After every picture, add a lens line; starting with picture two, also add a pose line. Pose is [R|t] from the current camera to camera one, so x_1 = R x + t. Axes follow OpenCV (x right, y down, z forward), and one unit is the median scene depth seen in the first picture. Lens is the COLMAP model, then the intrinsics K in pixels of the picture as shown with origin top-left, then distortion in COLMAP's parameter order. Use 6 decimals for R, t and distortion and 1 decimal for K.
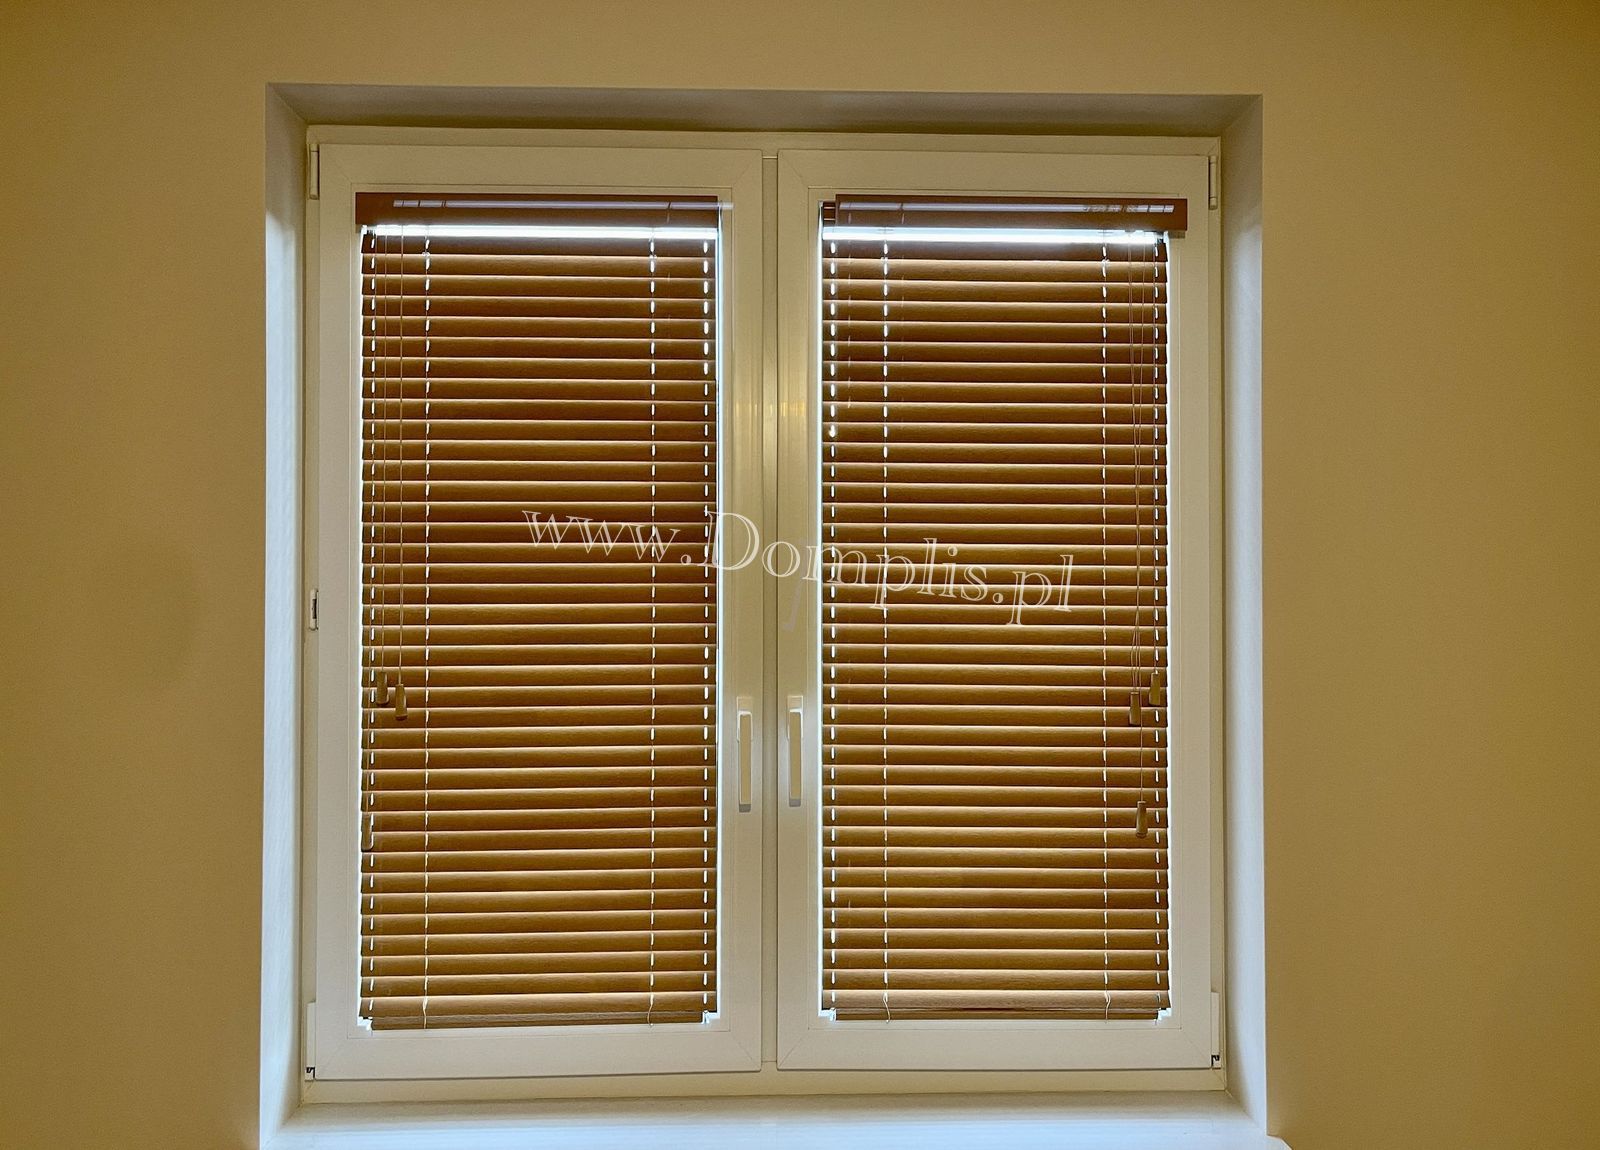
lens RADIAL K [[1424.5, 0, 842.8], [0, 1424.5, 593.5], [0, 0, 1]] dist [0.039792, -0.051249]
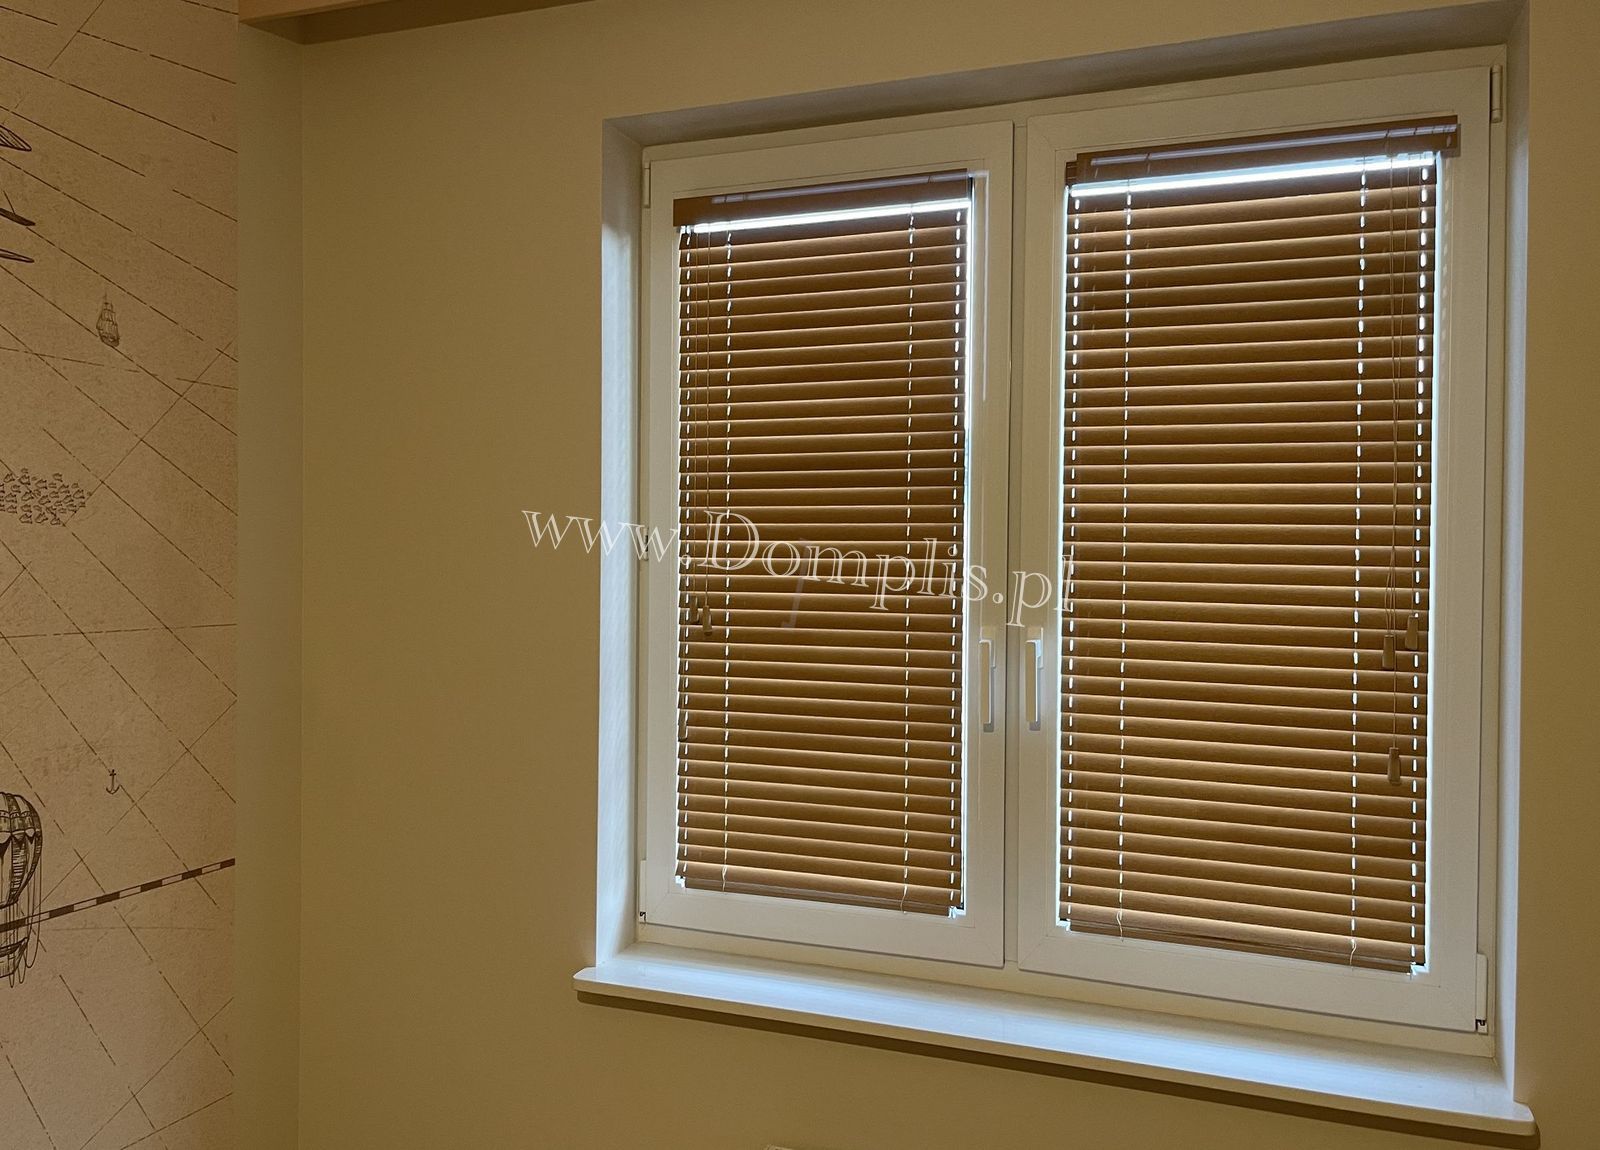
lens RADIAL K [[1308.9, 0, 729.0], [0, 1308.9, 566.0], [0, 0, 1]] dist [0.026700, -0.040414]
pose [[0.906925, 0.014331, -0.421047, 0.172346], [-0.003610, 0.999649, 0.026247, 0.000471], [0.421276, -0.022284, 0.906659, 0.005617]]
